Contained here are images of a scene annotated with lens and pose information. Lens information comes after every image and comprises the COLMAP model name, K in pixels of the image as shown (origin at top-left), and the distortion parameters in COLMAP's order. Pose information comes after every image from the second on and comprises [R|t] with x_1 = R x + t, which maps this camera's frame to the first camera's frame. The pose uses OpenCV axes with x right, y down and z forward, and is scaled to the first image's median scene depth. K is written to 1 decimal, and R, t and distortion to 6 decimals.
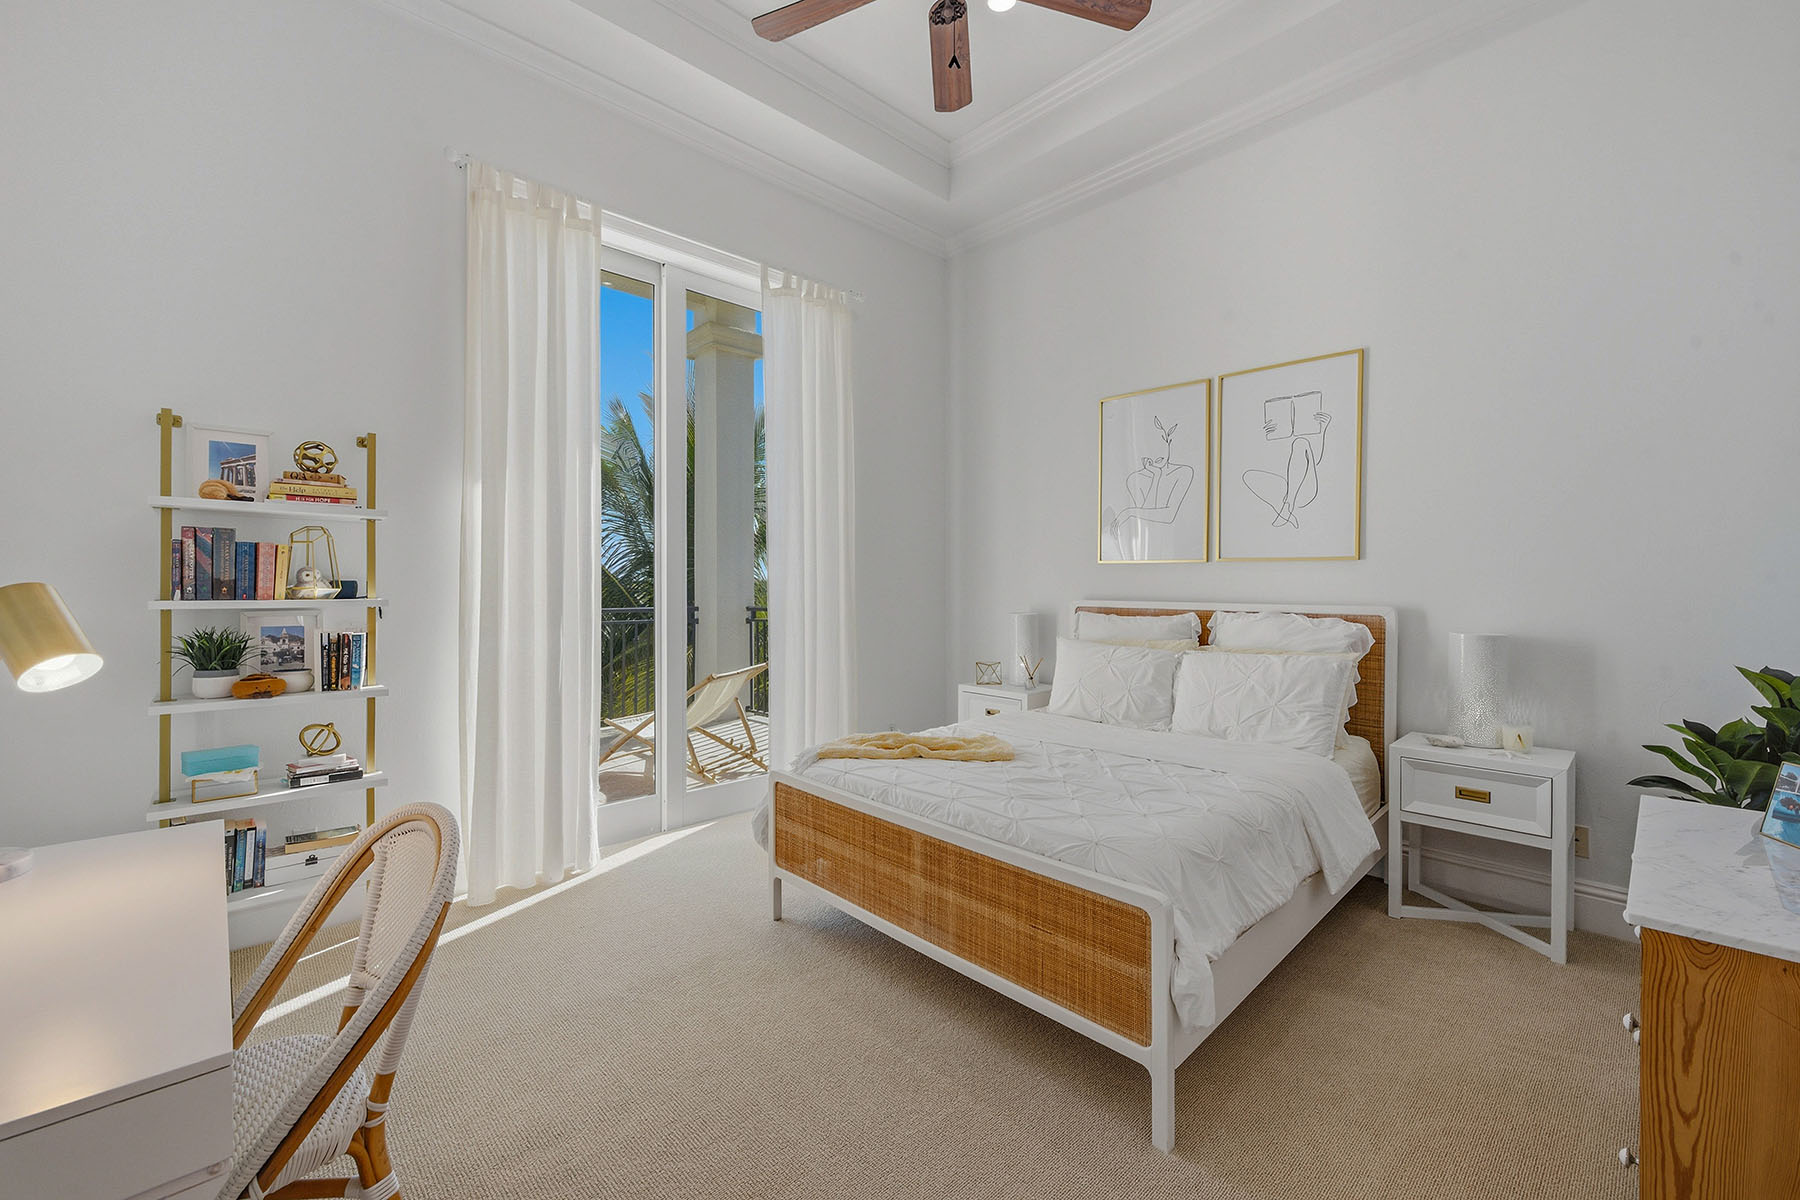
lens RADIAL K [[735.4, 0, 901.0], [0, 735.4, 584.2], [0, 0, 1]] dist [-0.001550, -0.000241]
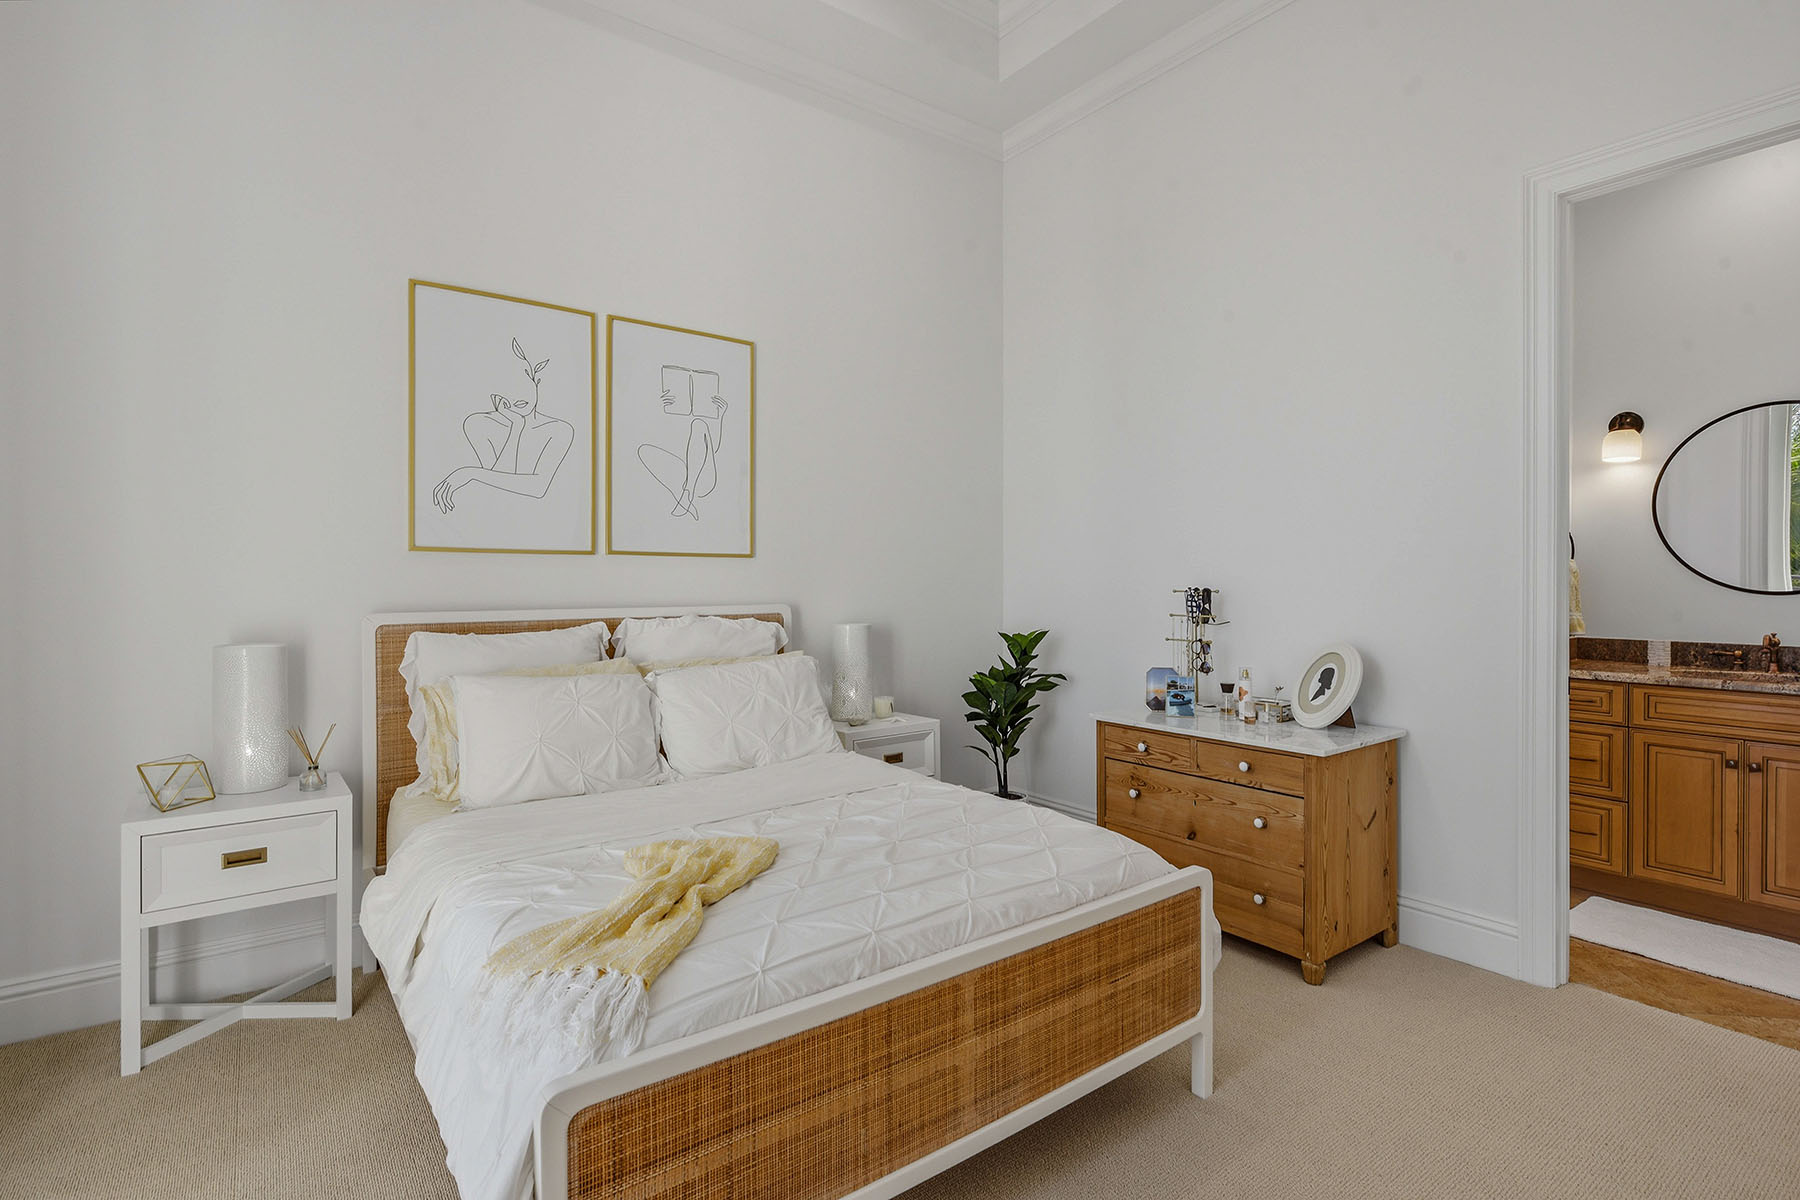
lens RADIAL K [[876.0, 0, 901.9], [0, 876.0, 583.8], [0, 0, 1]] dist [0.001557, 0.000466]
pose [[0.108992, -0.004862, 0.994031, -0.603705], [0.006340, 0.999971, 0.004196, -0.002684], [-0.994022, 0.005845, 0.109020, 0.793789]]
